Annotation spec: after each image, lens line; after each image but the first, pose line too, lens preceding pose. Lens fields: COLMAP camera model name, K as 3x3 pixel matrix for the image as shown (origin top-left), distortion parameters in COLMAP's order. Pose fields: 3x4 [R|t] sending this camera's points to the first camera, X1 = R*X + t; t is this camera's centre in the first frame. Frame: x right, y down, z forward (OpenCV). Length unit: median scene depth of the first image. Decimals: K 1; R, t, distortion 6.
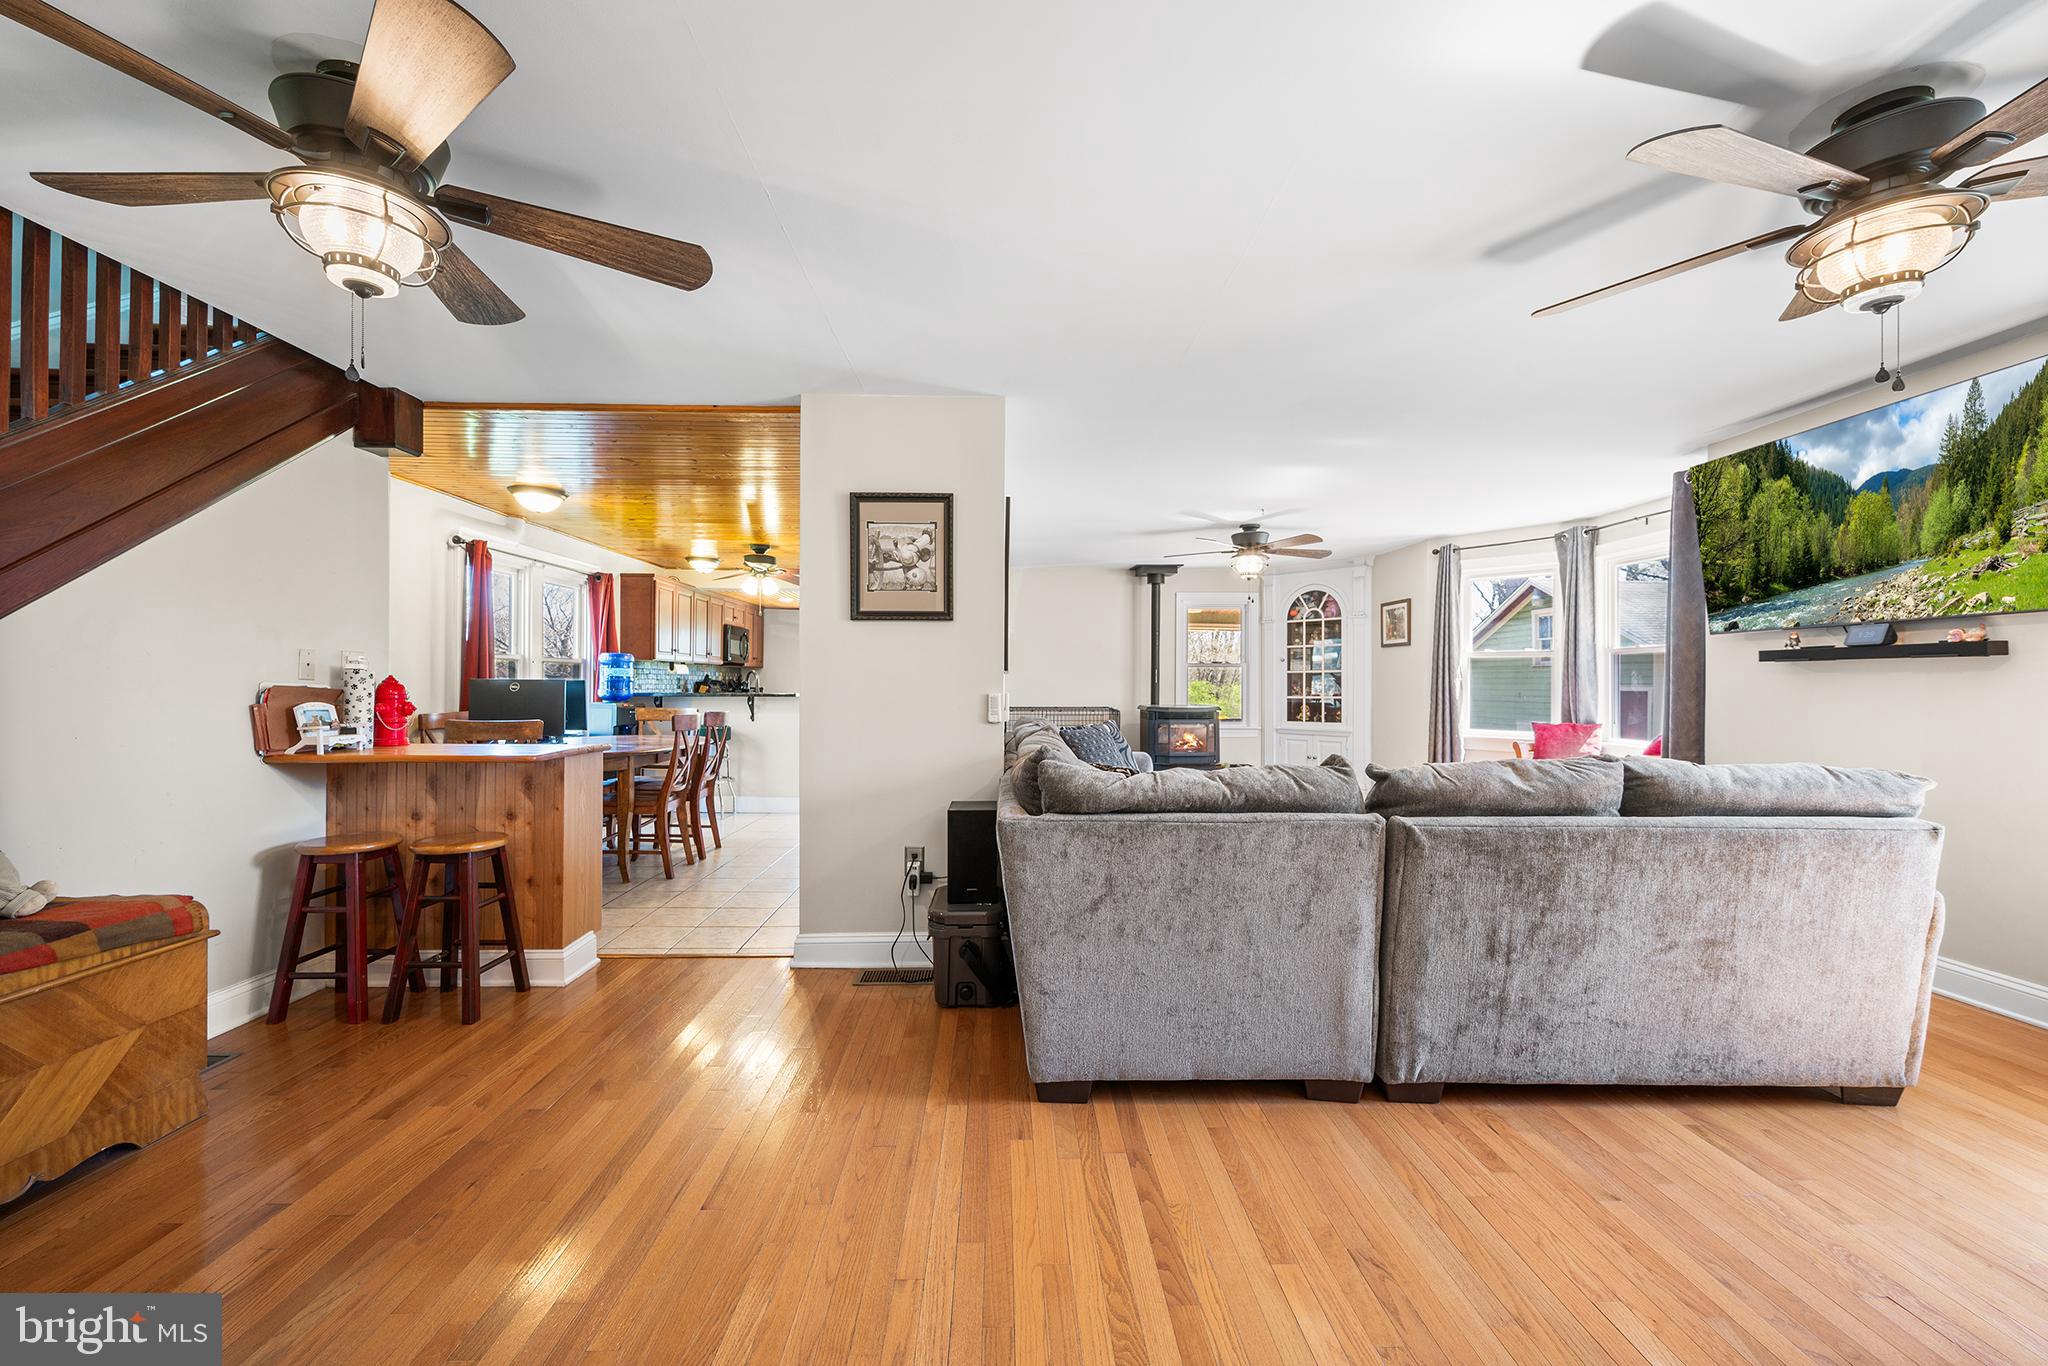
lens RADIAL K [[821.7, 0, 1023.7], [0, 821.7, 671.9], [0, 0, 1]] dist [0.004686, 0.000264]
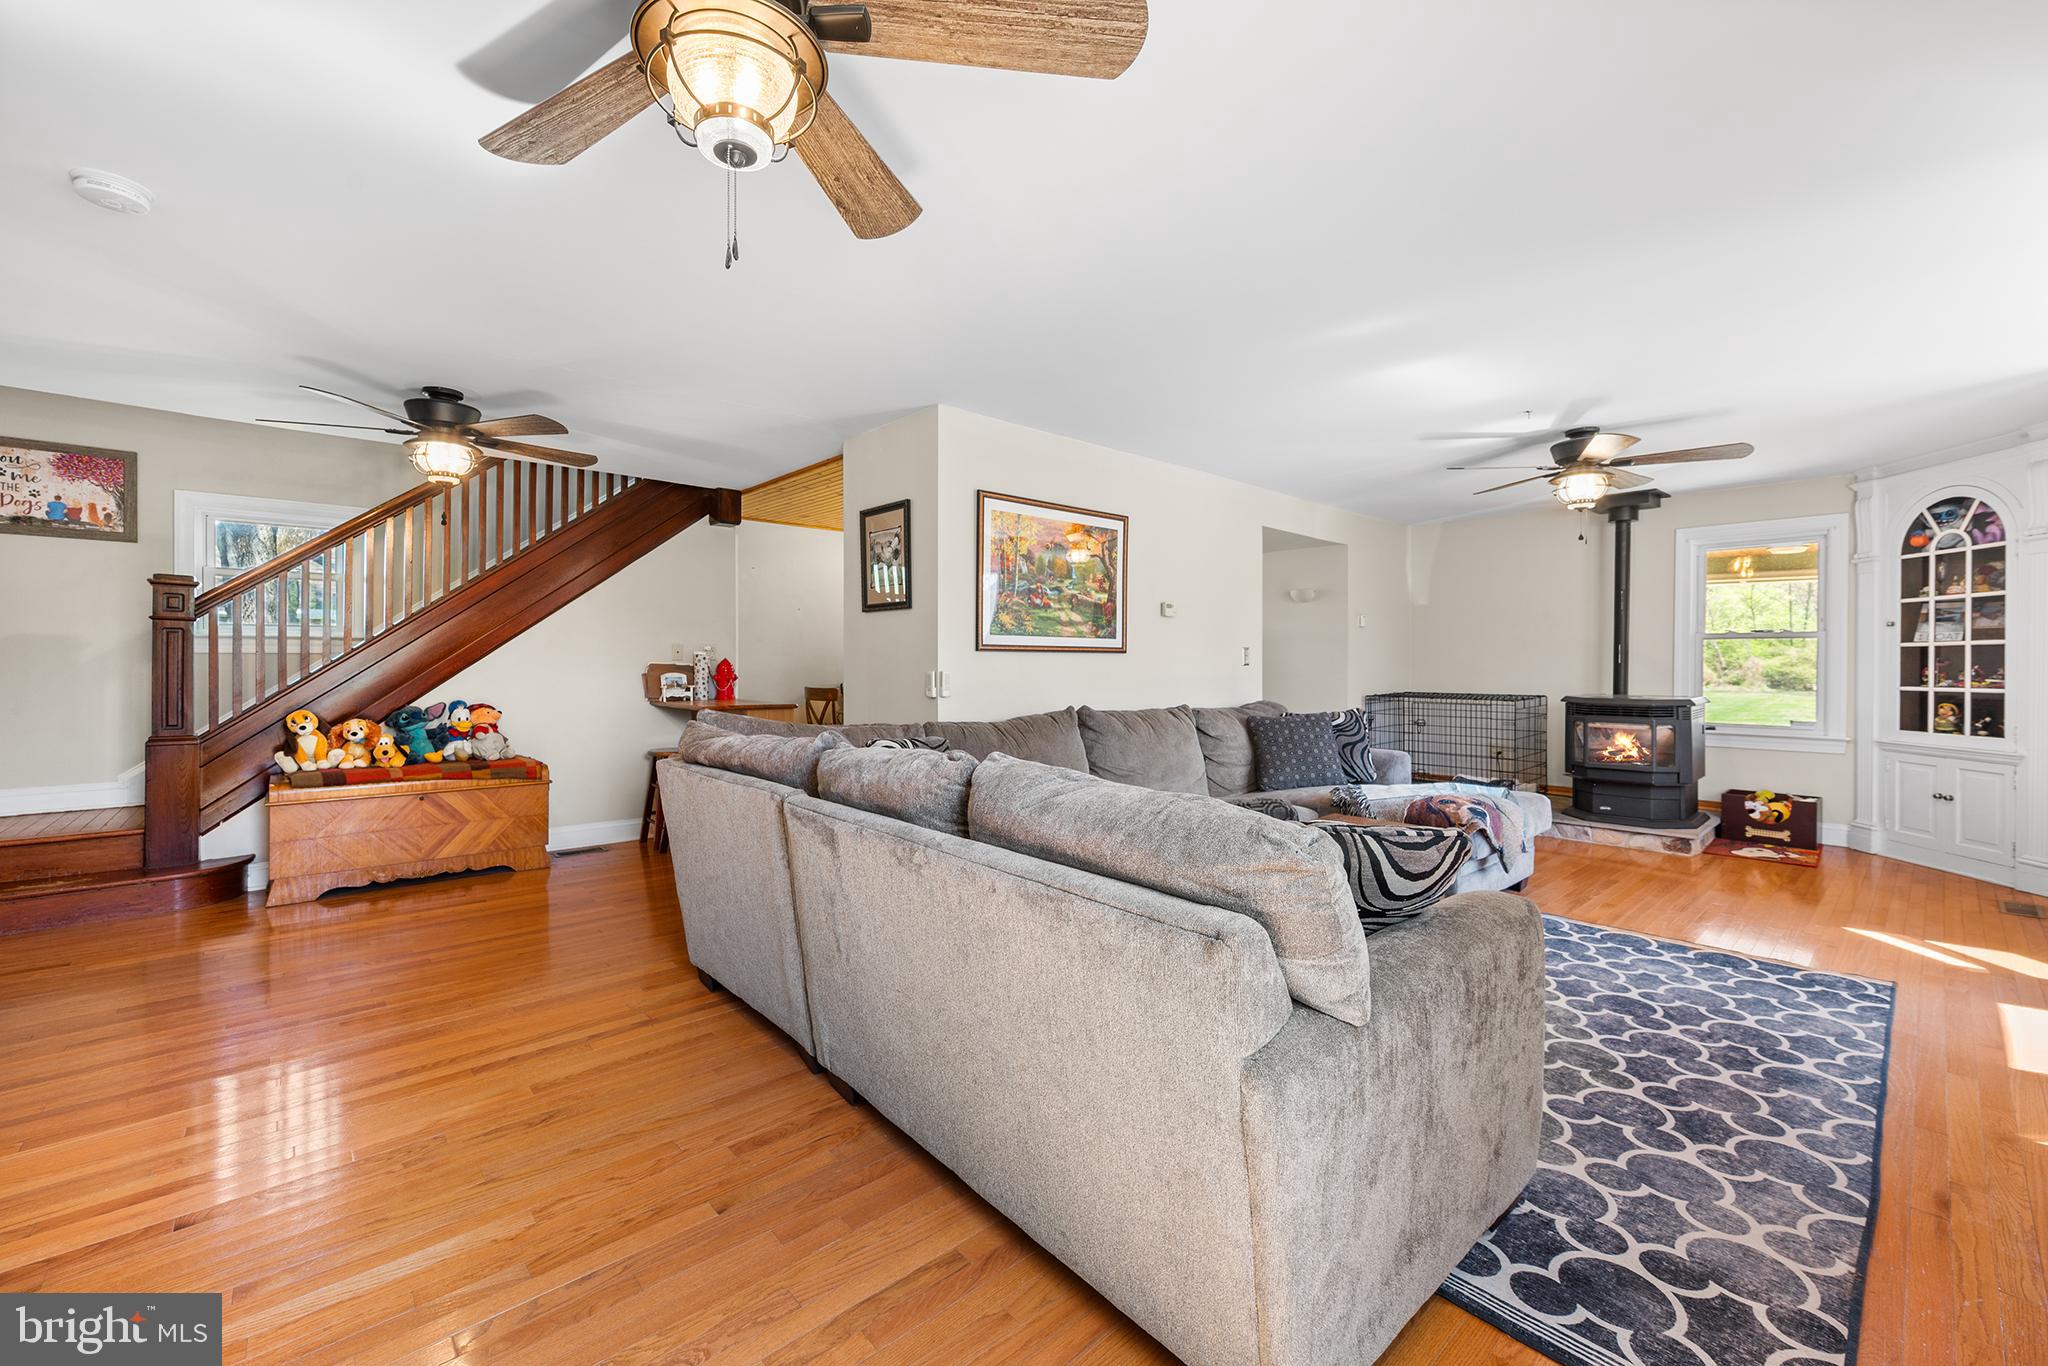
lens RADIAL K [[821.7, 0, 1020.2], [0, 821.7, 674.2], [0, 0, 1]] dist [0.004686, 0.000264]
pose [[0.643573, 0.008848, -0.765334, 0.634333], [0.009162, 0.999772, 0.019264, 0.006564], [0.765330, -0.019410, 0.643345, 0.259734]]
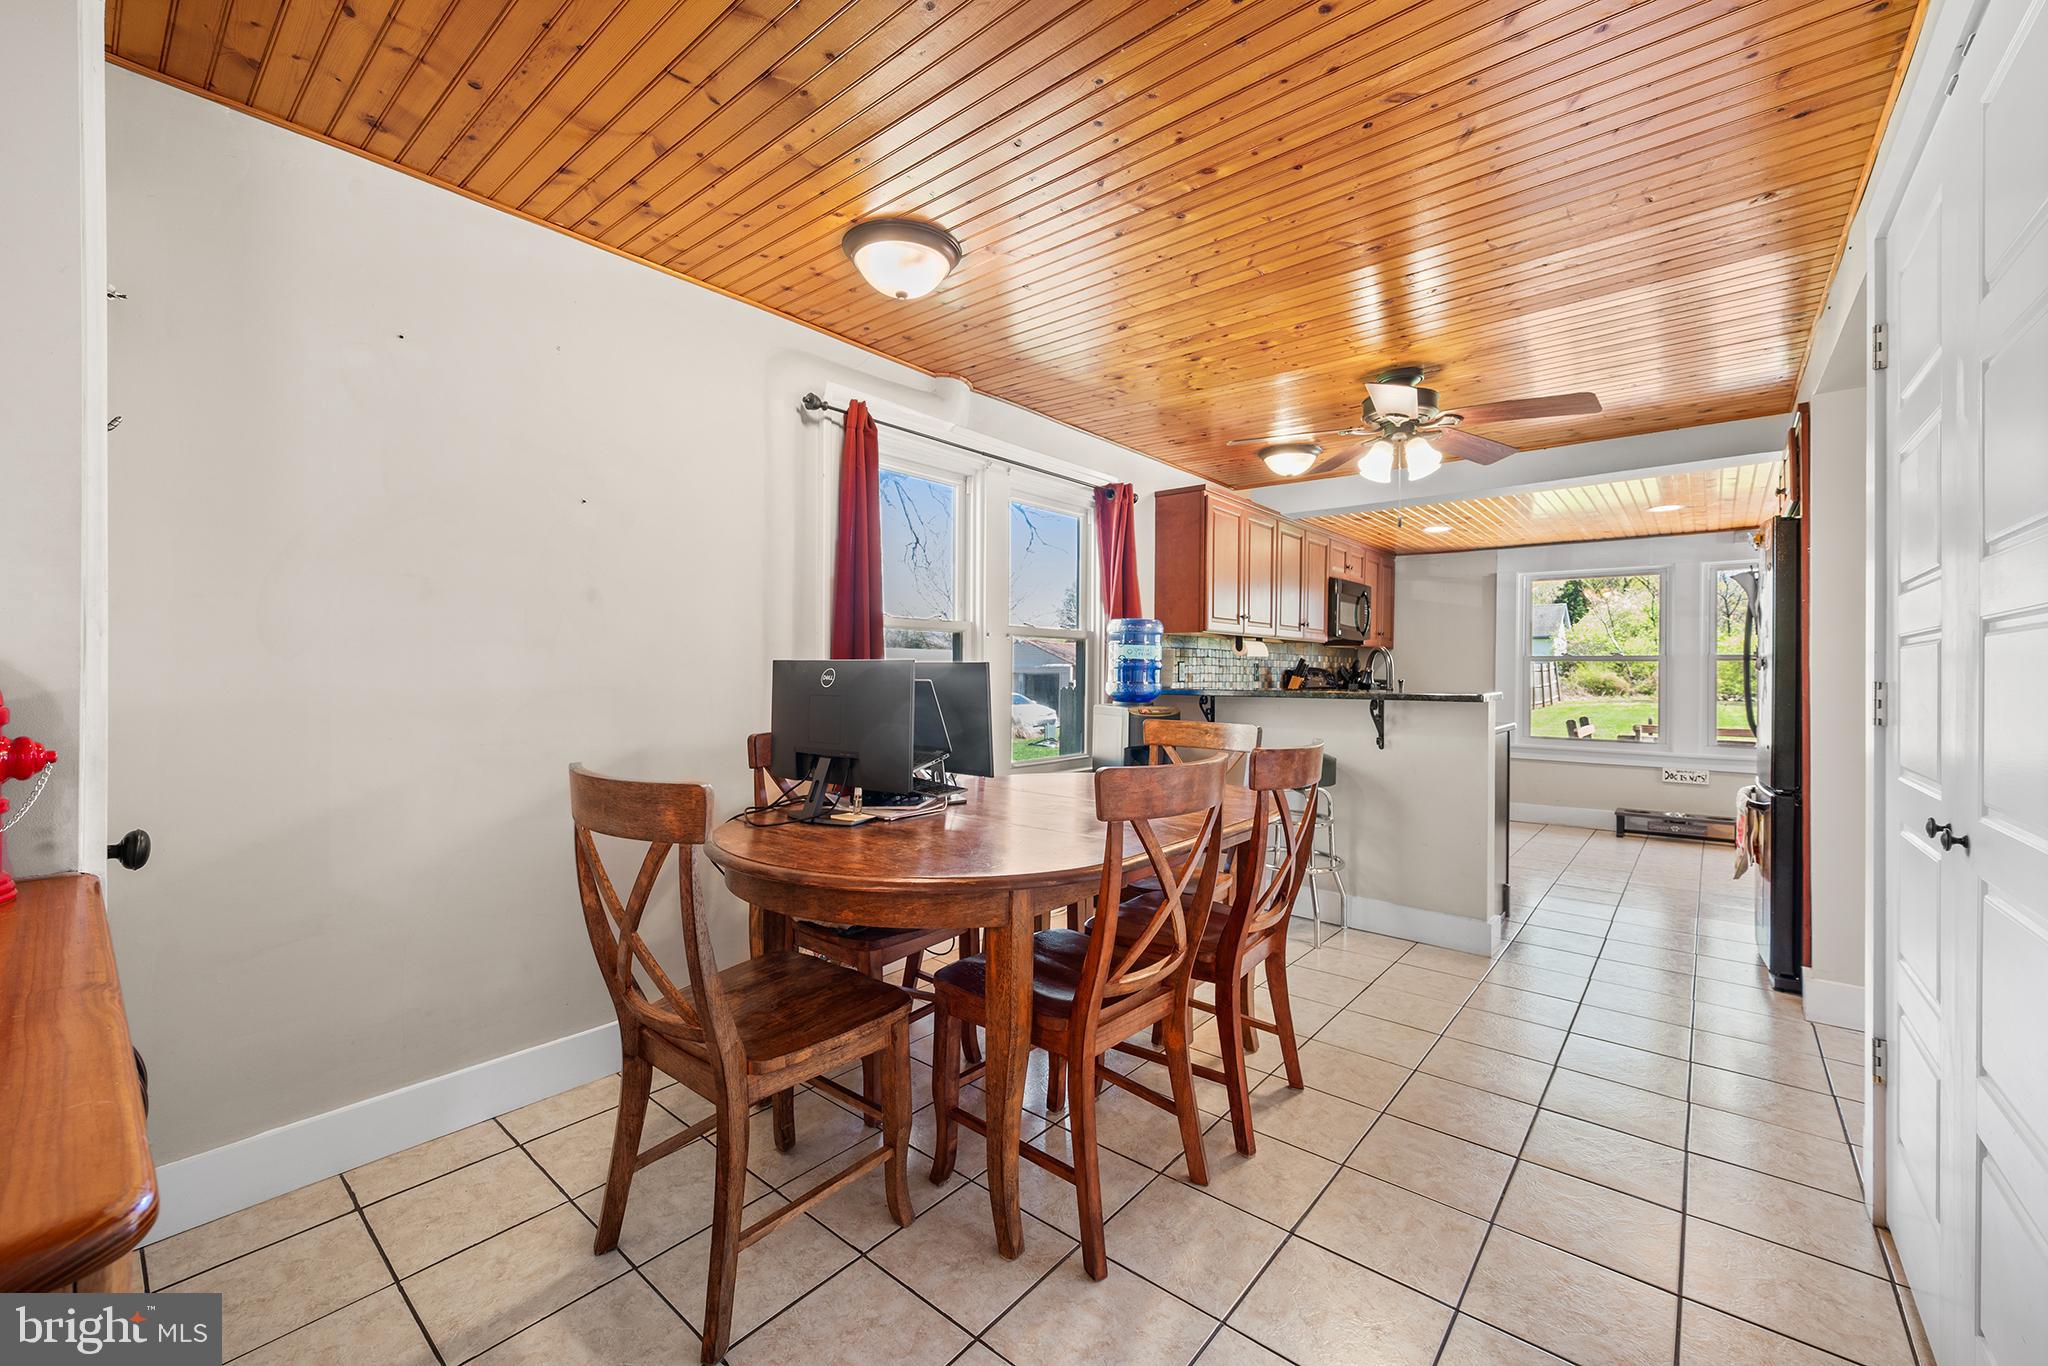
lens RADIAL K [[821.7, 0, 987.0], [0, 821.7, 682.1], [0, 0, 1]] dist [0.004686, 0.000264]
pose [[0.728969, 0.013980, -0.684404, -0.235039], [0.002635, 0.999727, 0.023227, 0.010293], [0.684541, -0.018736, 0.728733, 0.682307]]
